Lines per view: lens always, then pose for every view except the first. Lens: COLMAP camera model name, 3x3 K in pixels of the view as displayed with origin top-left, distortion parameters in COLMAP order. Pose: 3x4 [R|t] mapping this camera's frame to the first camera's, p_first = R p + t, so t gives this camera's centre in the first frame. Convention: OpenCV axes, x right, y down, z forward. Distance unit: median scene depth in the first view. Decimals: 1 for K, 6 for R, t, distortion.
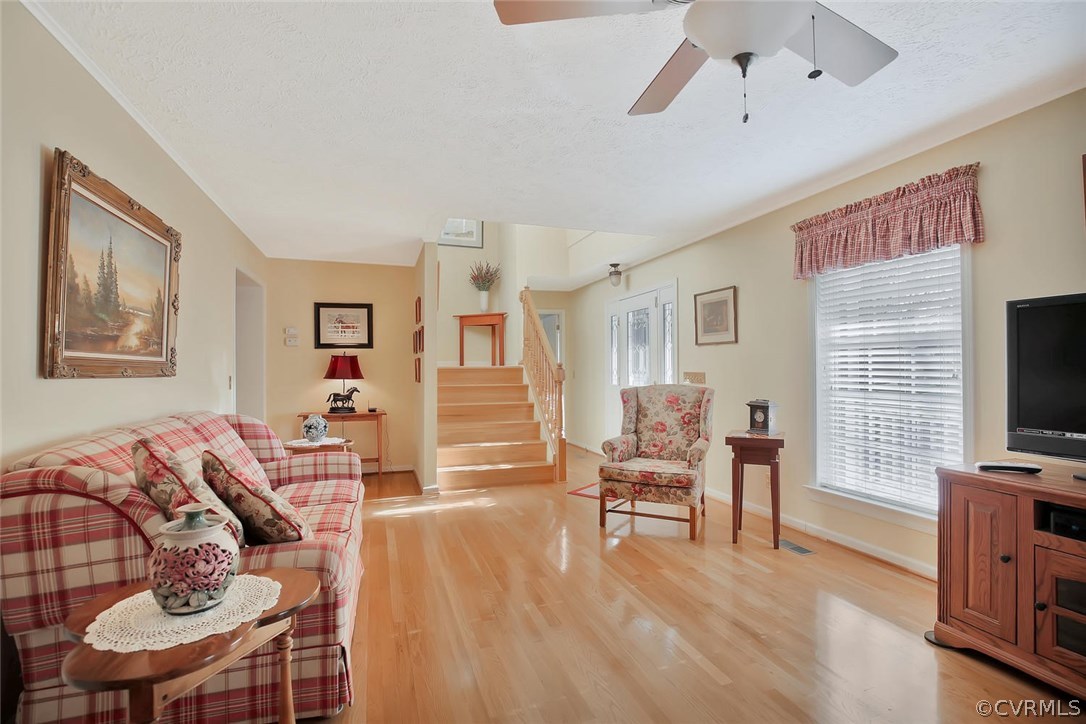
lens RADIAL K [[500.8, 0, 548.0], [0, 500.8, 363.6], [0, 0, 1]] dist [-0.026237, 0.001330]
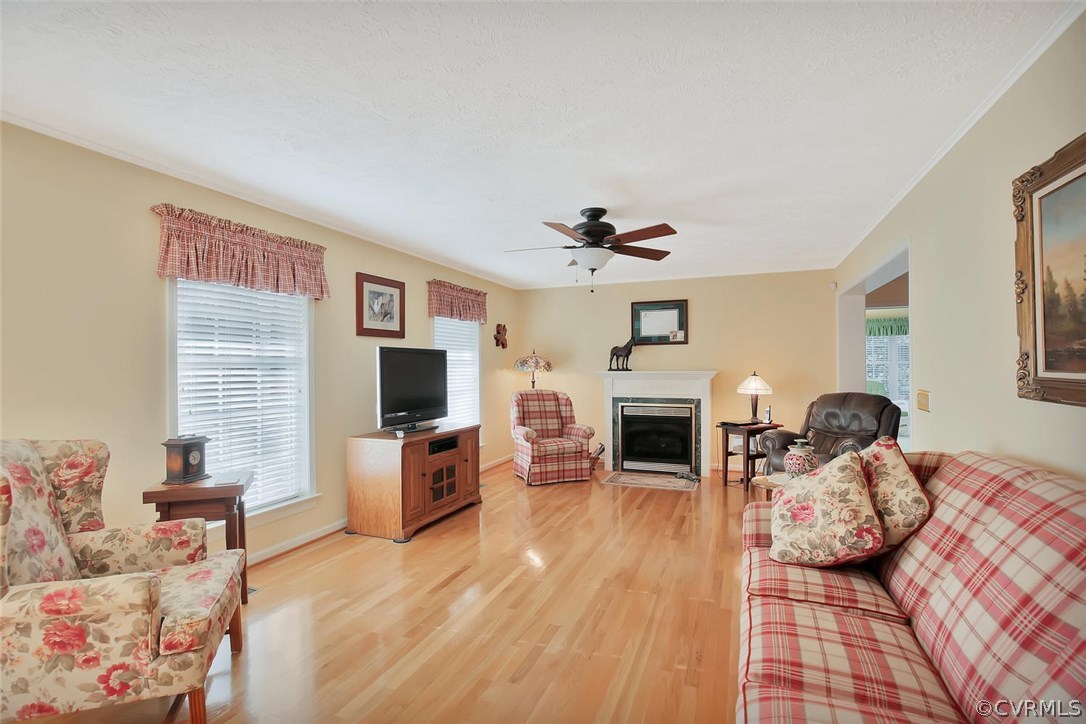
lens RADIAL K [[500.8, 0, 548.0], [0, 500.8, 363.6], [0, 0, 1]] dist [-0.026237, 0.001330]
pose [[-0.762145, 0.015990, 0.647209, -0.791359], [0.007432, 0.999845, -0.015950, -0.031010], [-0.647364, -0.007346, -0.762145, 2.133453]]
